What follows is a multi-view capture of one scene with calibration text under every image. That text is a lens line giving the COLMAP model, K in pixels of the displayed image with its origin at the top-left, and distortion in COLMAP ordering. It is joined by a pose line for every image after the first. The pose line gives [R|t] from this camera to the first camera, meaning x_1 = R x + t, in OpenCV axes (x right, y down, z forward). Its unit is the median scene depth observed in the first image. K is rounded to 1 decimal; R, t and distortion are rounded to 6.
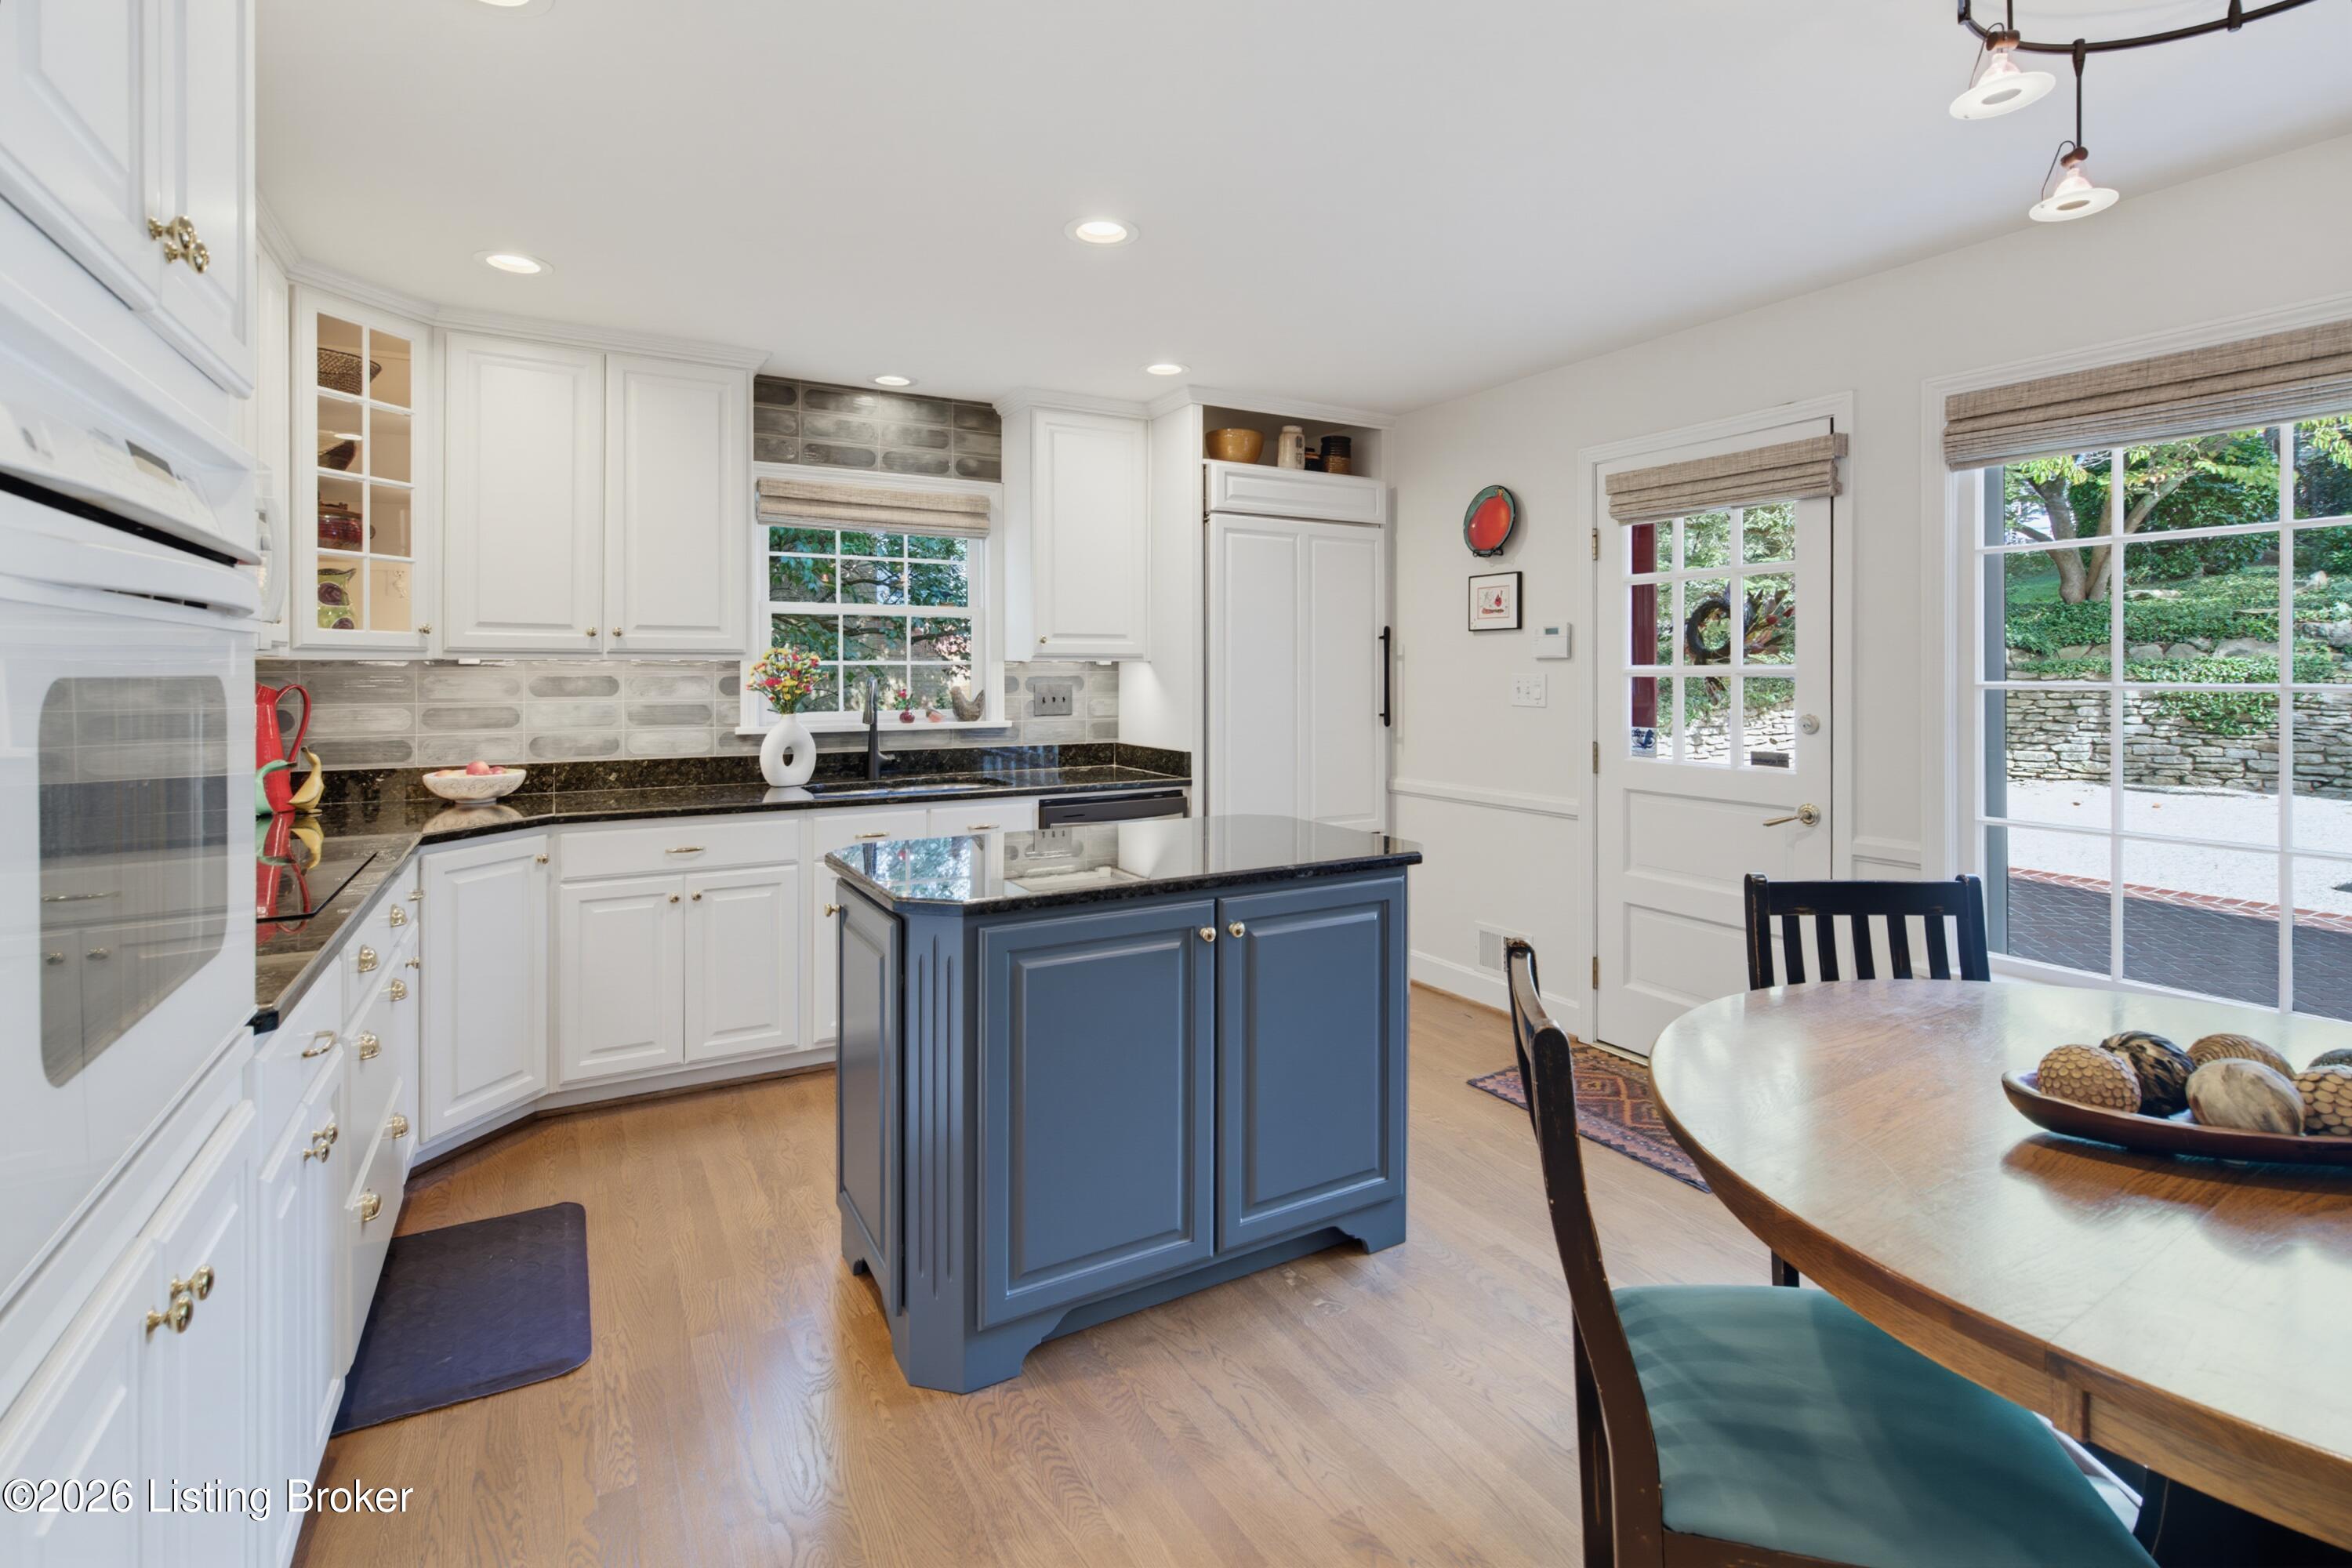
lens RADIAL K [[1093.0, 0, 1174.9], [0, 1093.0, 673.9], [0, 0, 1]] dist [-0.000380, 0.000032]
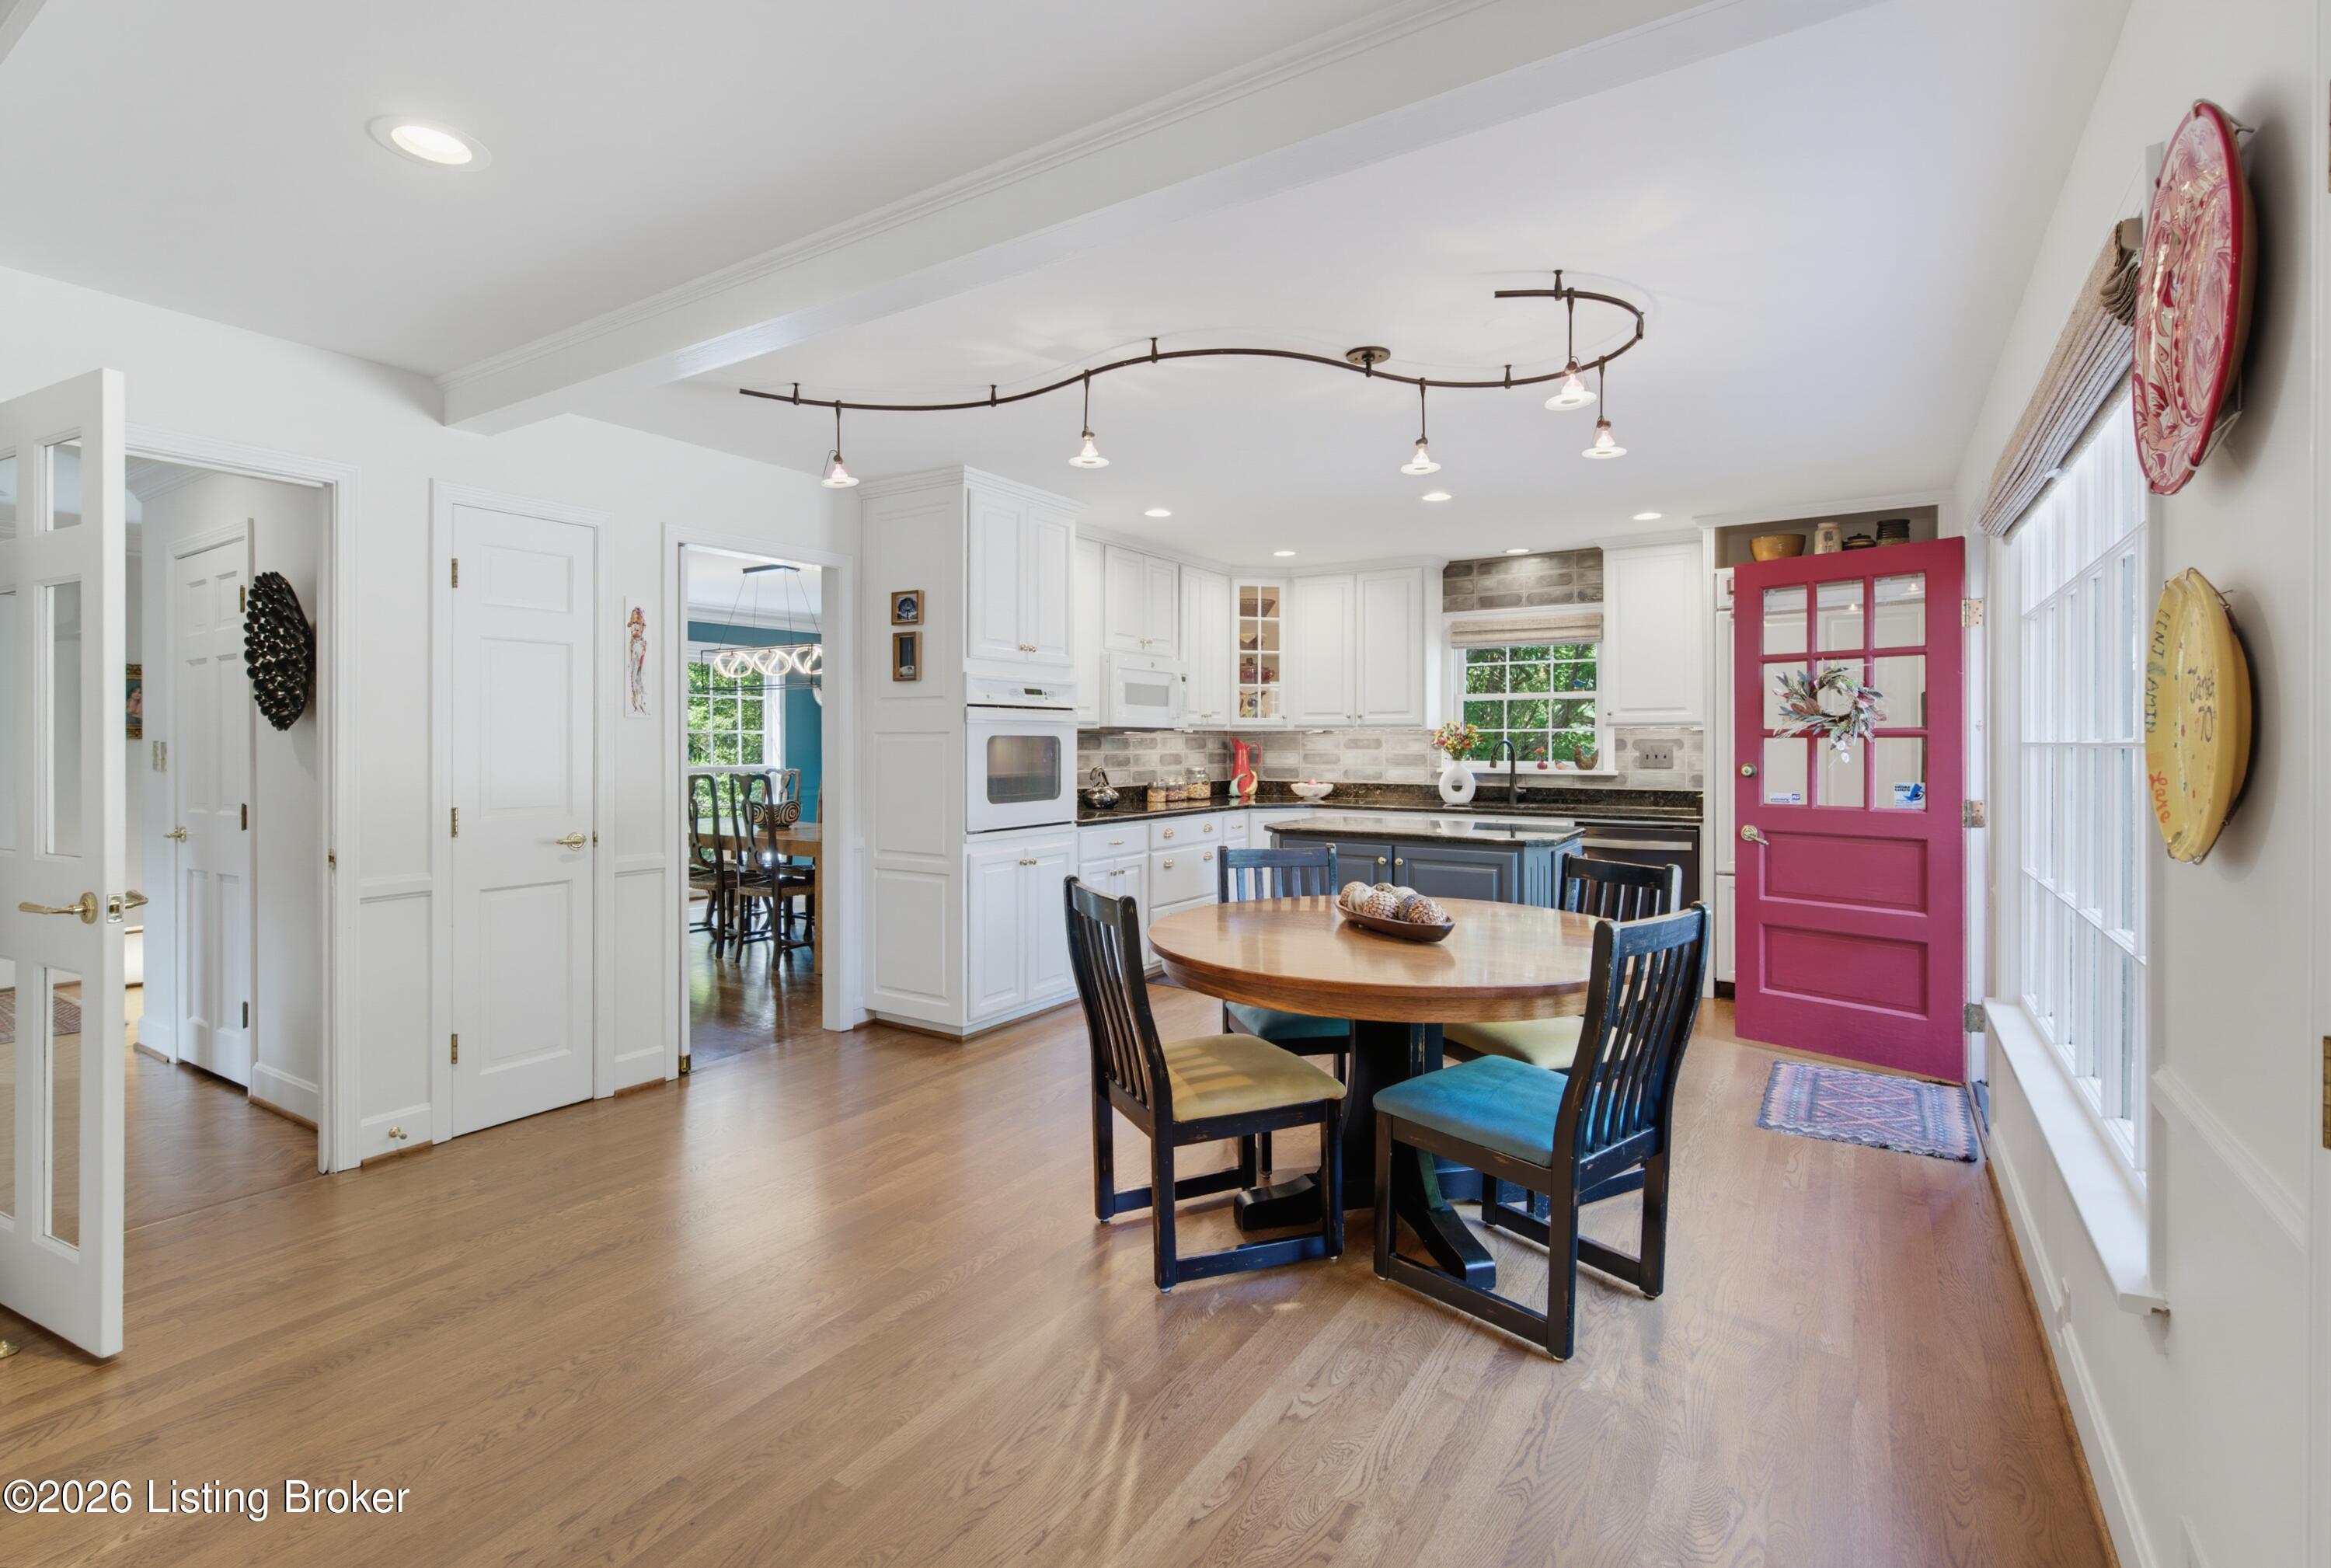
lens RADIAL K [[1076.3, 0, 1163.7], [0, 1076.3, 739.0], [0, 0, 1]] dist [0.002057, 0.000177]
pose [[0.453540, -0.001537, -0.891234, 0.892751], [-0.003412, 0.999988, -0.003461, 0.009664], [0.891229, 0.004611, 0.453530, -0.155623]]
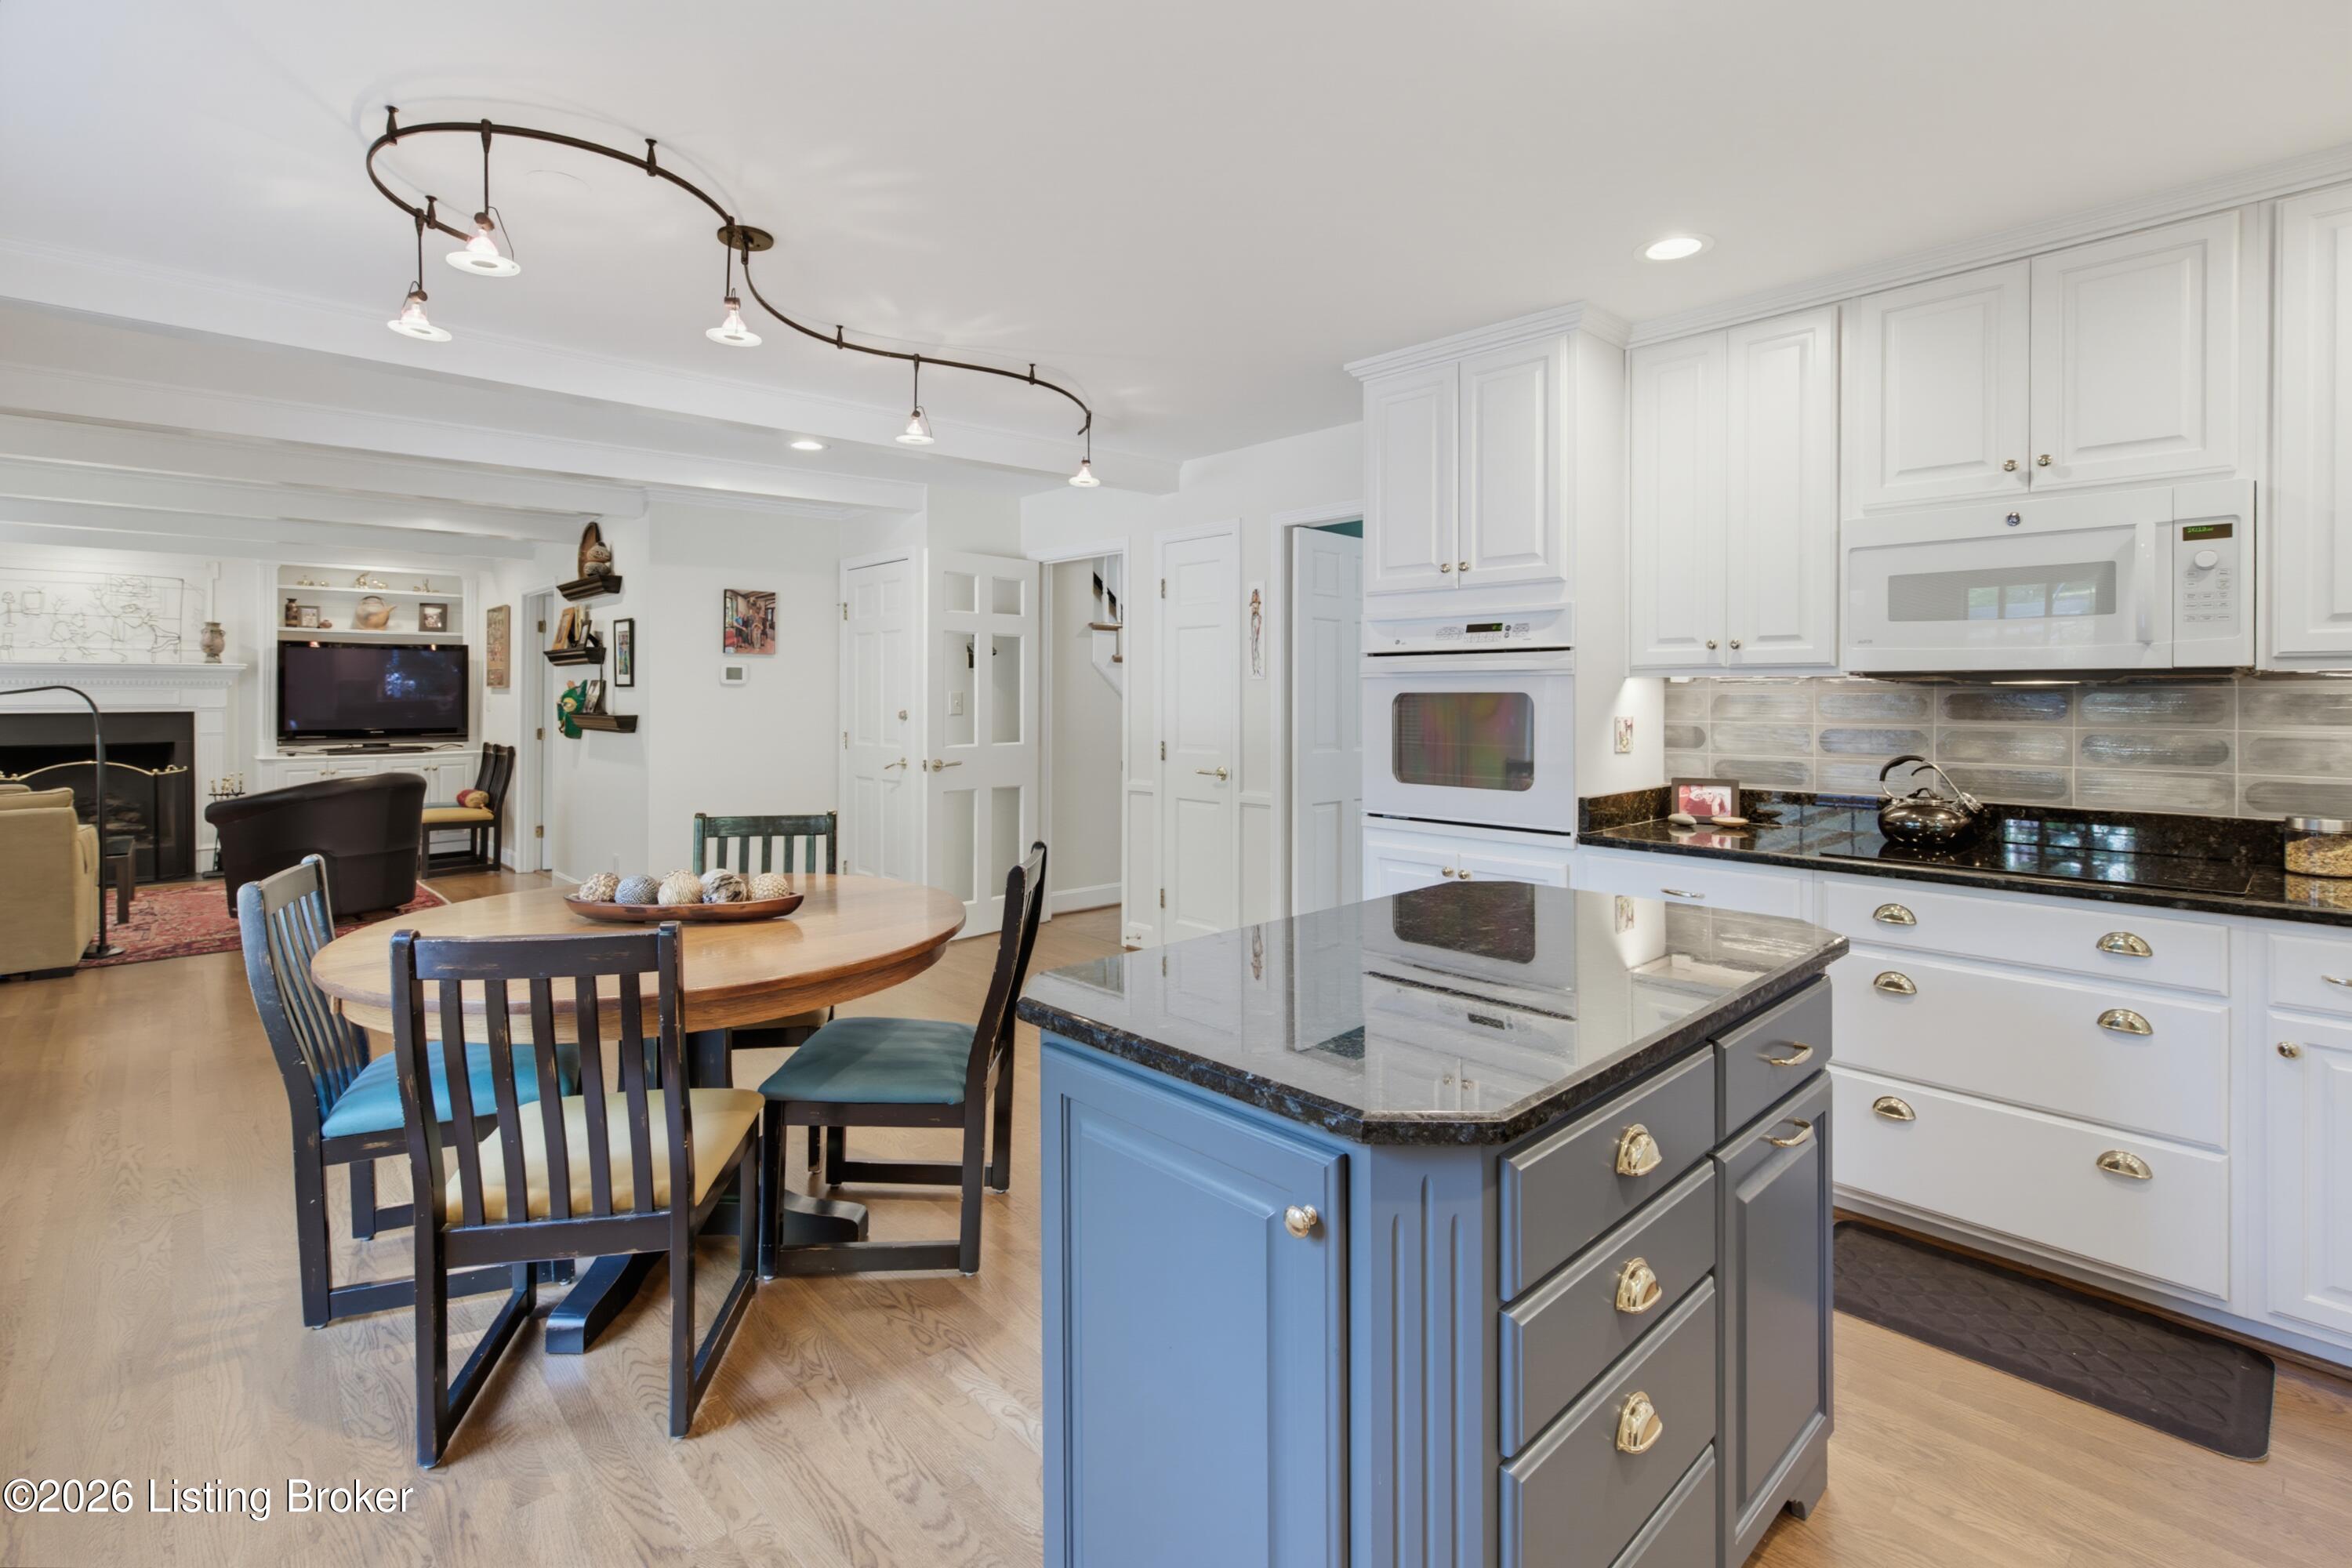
lens RADIAL K [[1077.7, 0, 1172.9], [0, 1077.7, 699.2], [0, 0, 1]] dist [-0.000497, 0.000486]
pose [[-0.973695, -0.000678, -0.227854, 0.177850], [-0.002058, 0.999981, 0.005818, 0.003137], [0.227845, 0.006134, -0.973678, 0.992083]]
